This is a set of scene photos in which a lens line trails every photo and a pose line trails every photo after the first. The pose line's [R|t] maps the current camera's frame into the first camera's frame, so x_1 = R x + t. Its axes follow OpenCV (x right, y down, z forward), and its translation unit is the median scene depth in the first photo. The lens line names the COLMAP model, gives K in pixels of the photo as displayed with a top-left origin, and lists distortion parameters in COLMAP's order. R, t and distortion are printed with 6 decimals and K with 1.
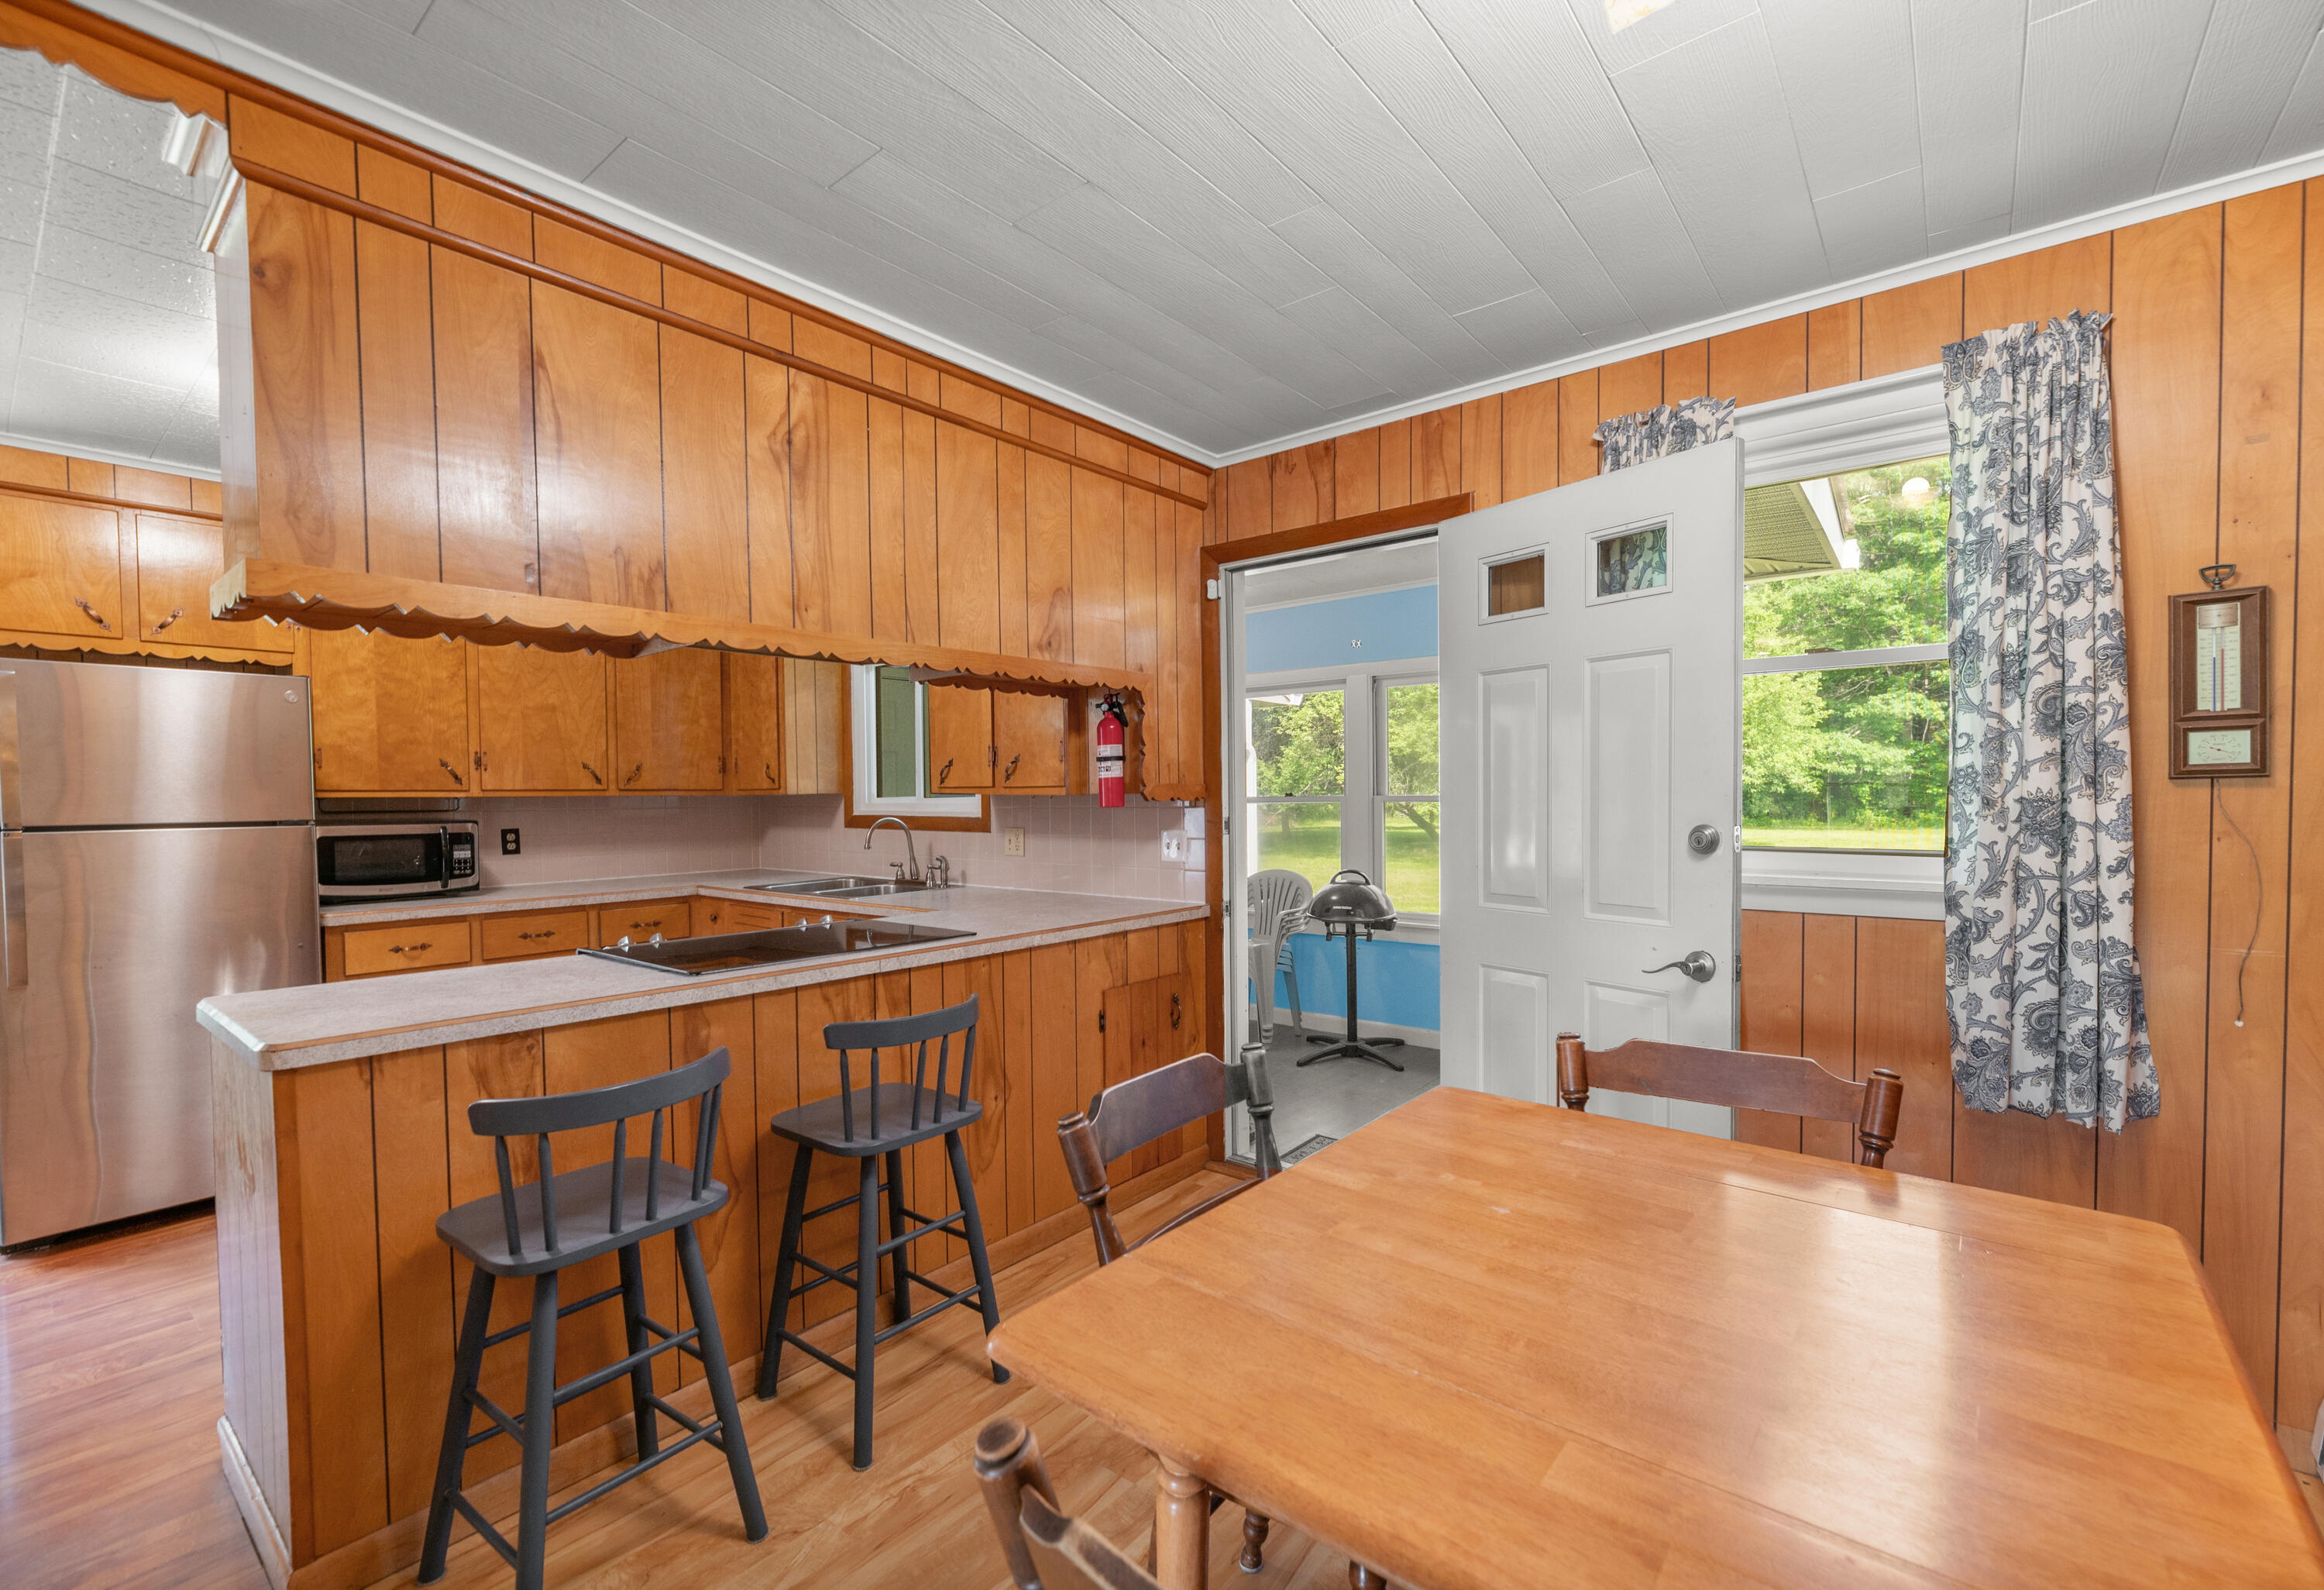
lens RADIAL K [[987.3, 0, 1165.2], [0, 987.3, 828.4], [0, 0, 1]] dist [-0.000002, 0.001345]
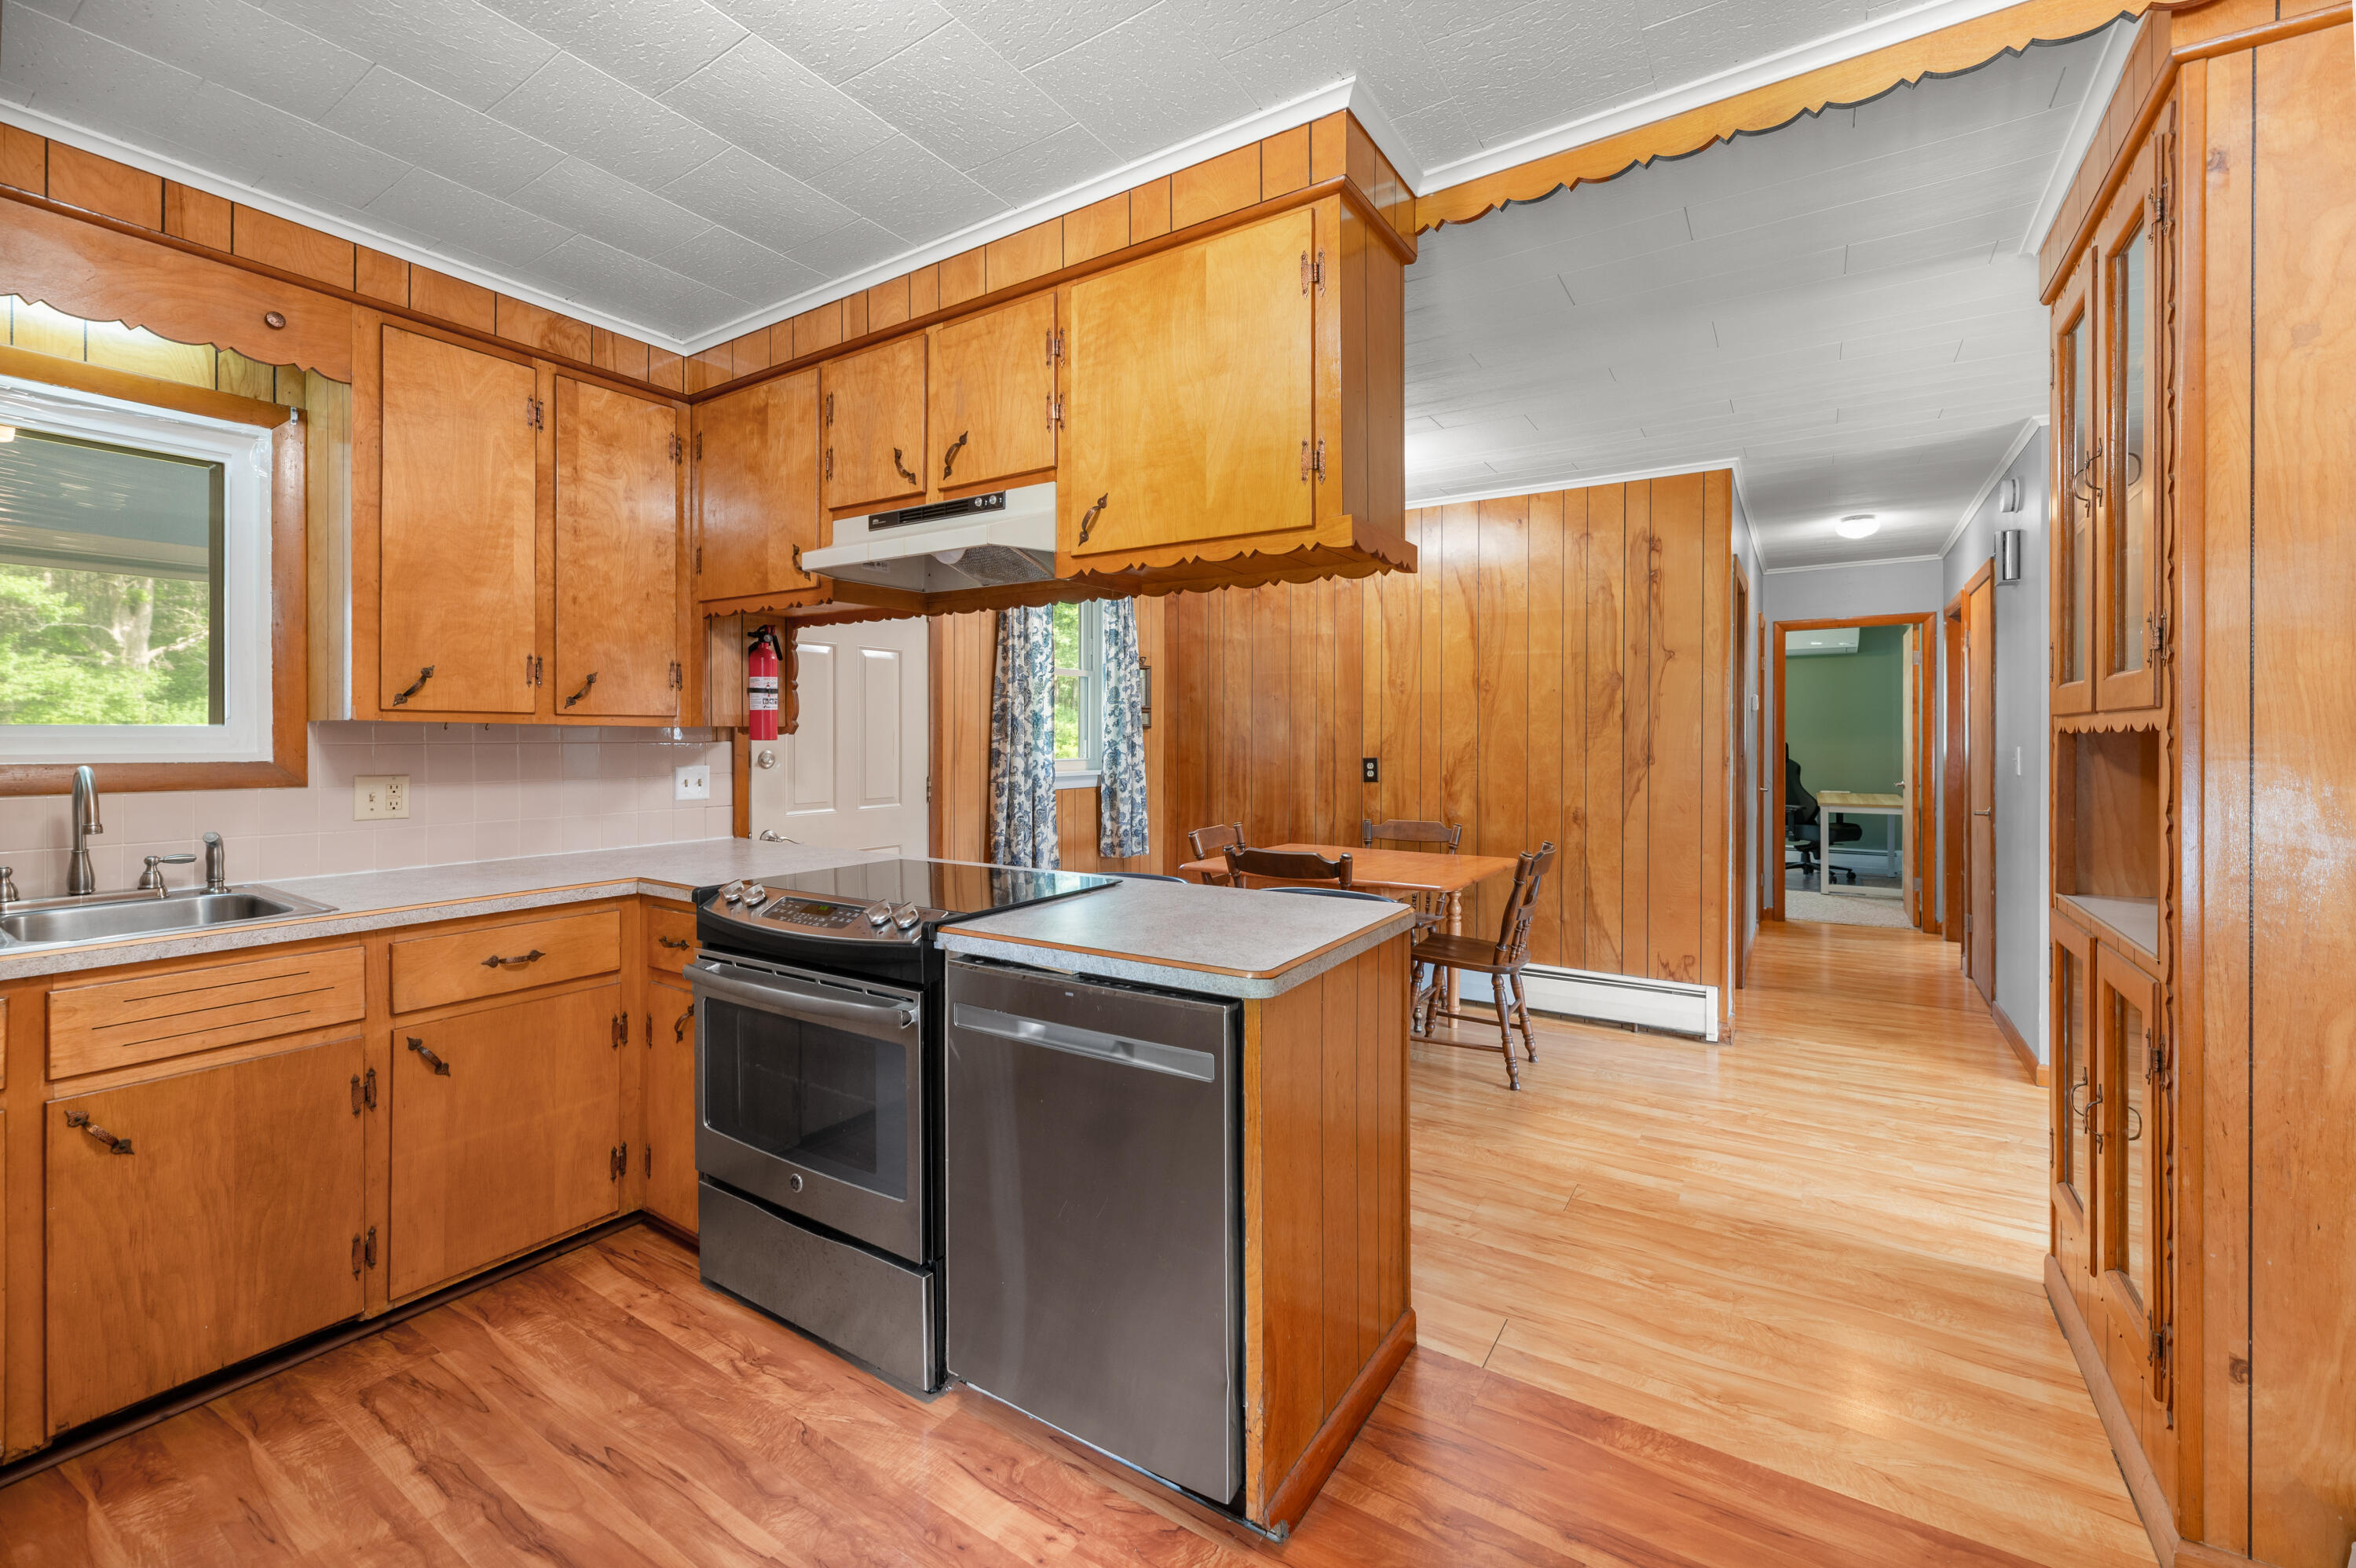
lens RADIAL K [[951.7, 0, 1192.5], [0, 951.7, 740.8], [0, 0, 1]] dist [-0.001550, 0.000376]
pose [[-0.108564, 0.003642, 0.994083, -1.391848], [0.033902, 0.999425, 0.000041, -0.009246], [-0.993511, 0.033706, -0.108625, 0.922343]]
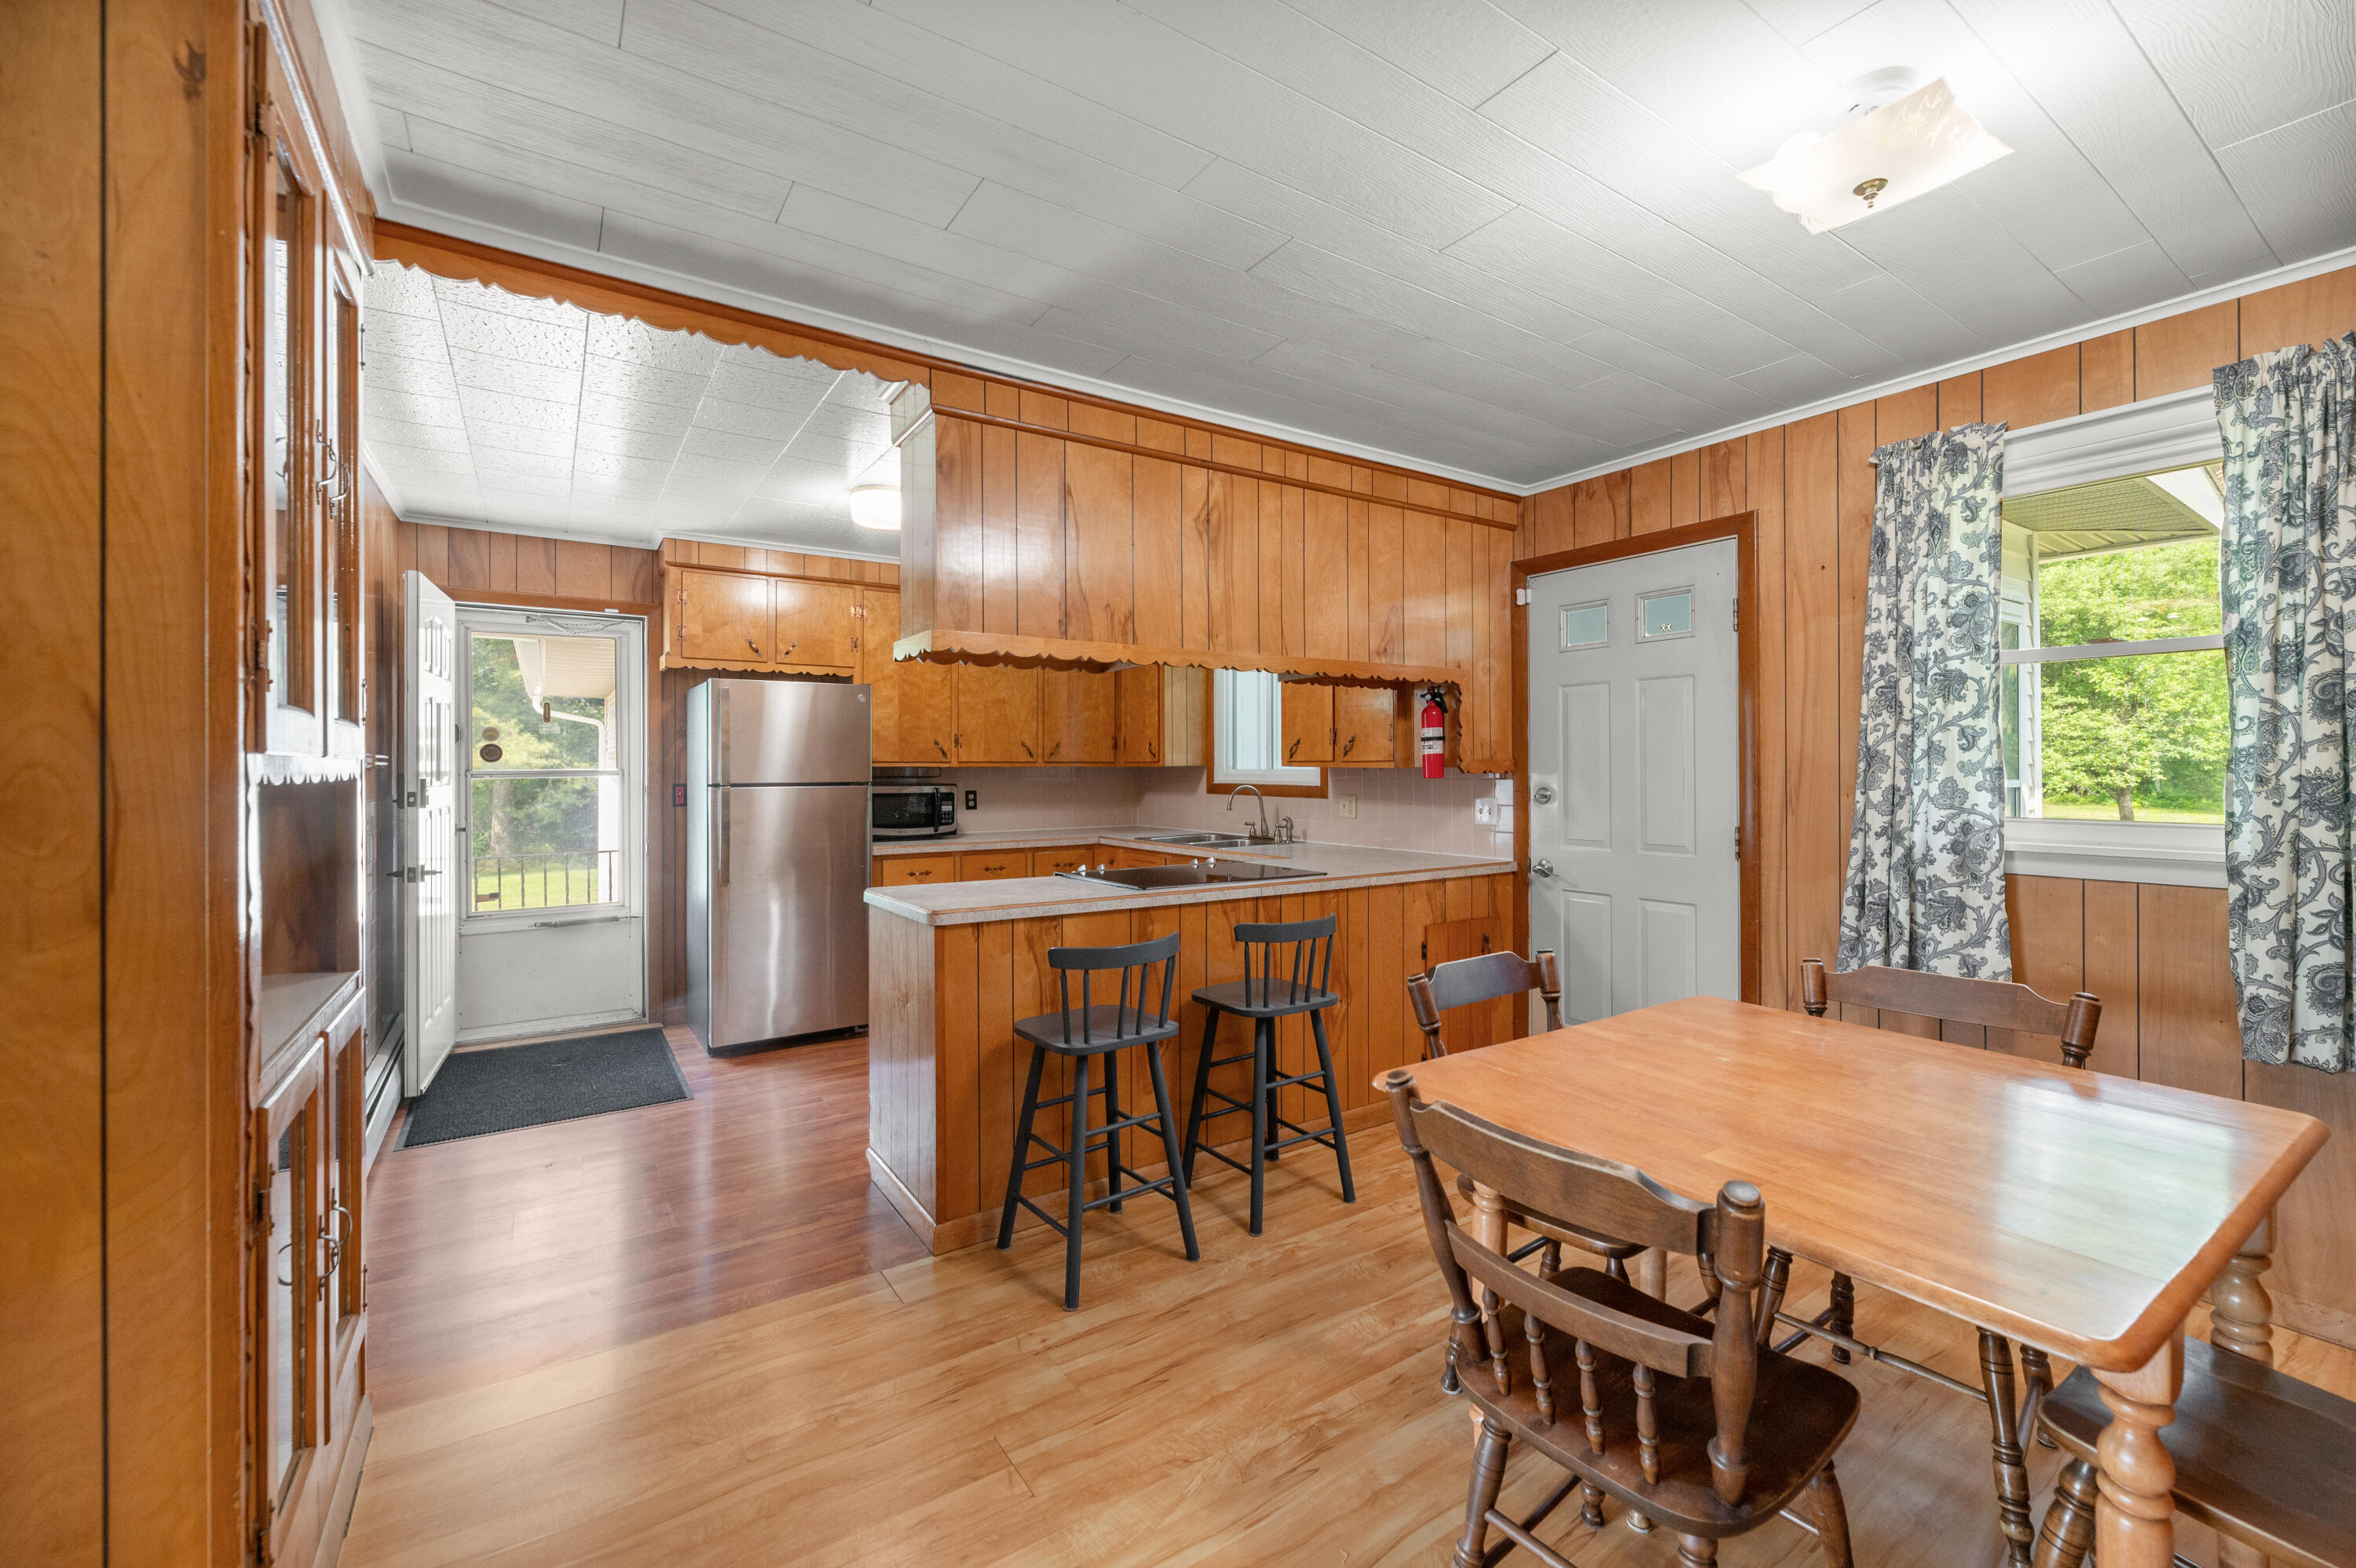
lens RADIAL K [[951.7, 0, 1191.6], [0, 951.7, 773.7], [0, 0, 1]] dist [-0.001550, 0.000376]
pose [[0.958219, 0.007812, -0.285929, -0.004813], [-0.015732, 0.999553, -0.025414, 0.010562], [0.285603, 0.028850, 0.957914, -0.298044]]
